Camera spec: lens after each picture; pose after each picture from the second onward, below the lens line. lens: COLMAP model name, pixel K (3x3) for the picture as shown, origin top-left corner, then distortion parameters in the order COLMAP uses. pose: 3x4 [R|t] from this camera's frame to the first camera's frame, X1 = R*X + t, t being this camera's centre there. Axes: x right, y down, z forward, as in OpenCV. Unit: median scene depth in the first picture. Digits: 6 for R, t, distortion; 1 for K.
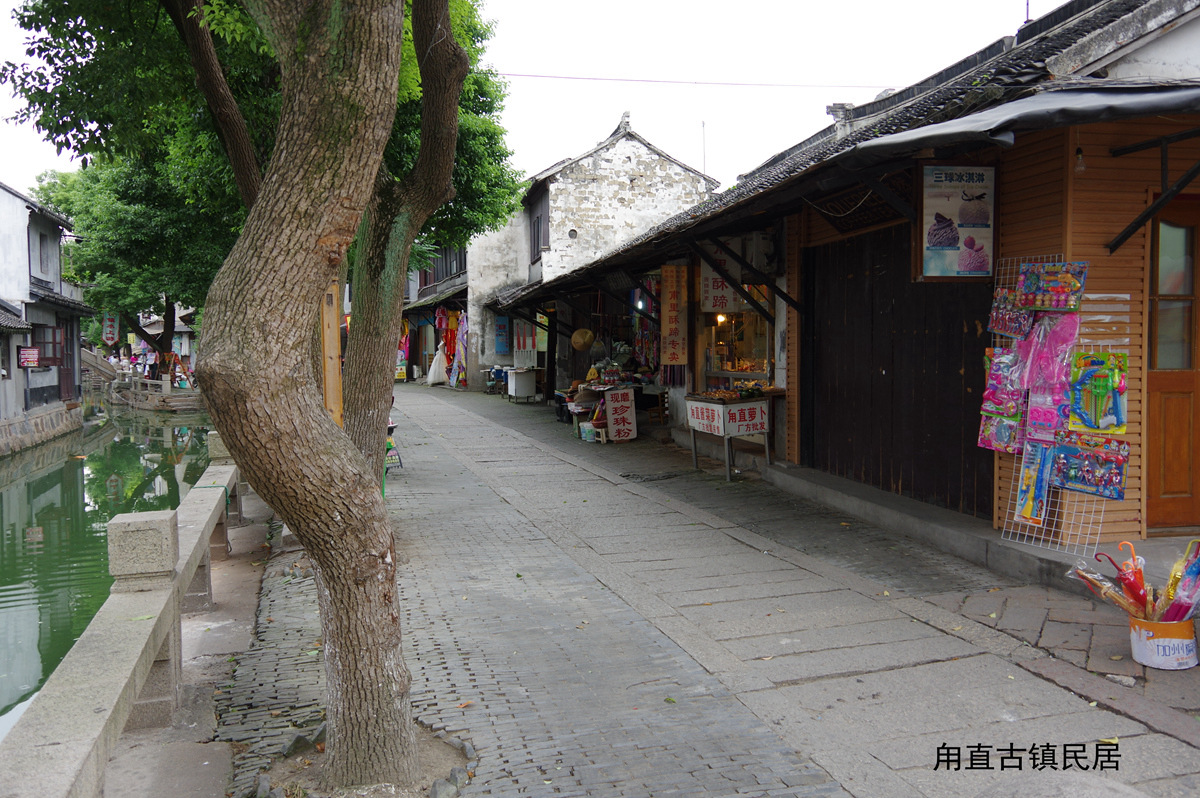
lens RADIAL K [[934.8, 0, 600.0], [0, 934.8, 399.0], [0, 0, 1]] dist [-0.077359, 0.133654]
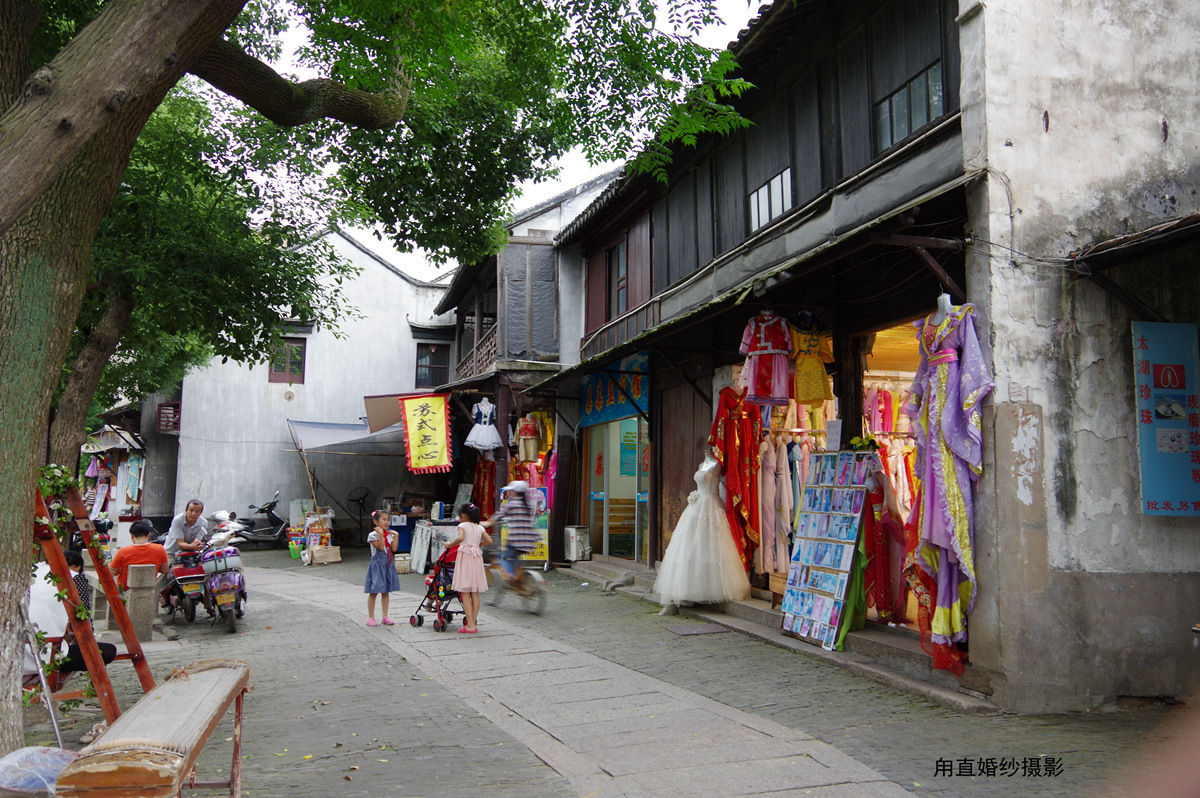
lens RADIAL K [[934.8, 0, 600.0], [0, 934.8, 399.0], [0, 0, 1]] dist [-0.077359, 0.133654]
pose [[0.997203, 0.014130, -0.073388, -0.207312], [-0.025031, 0.988396, -0.149819, -0.040218], [0.070420, 0.151237, 0.985986, 0.797287]]
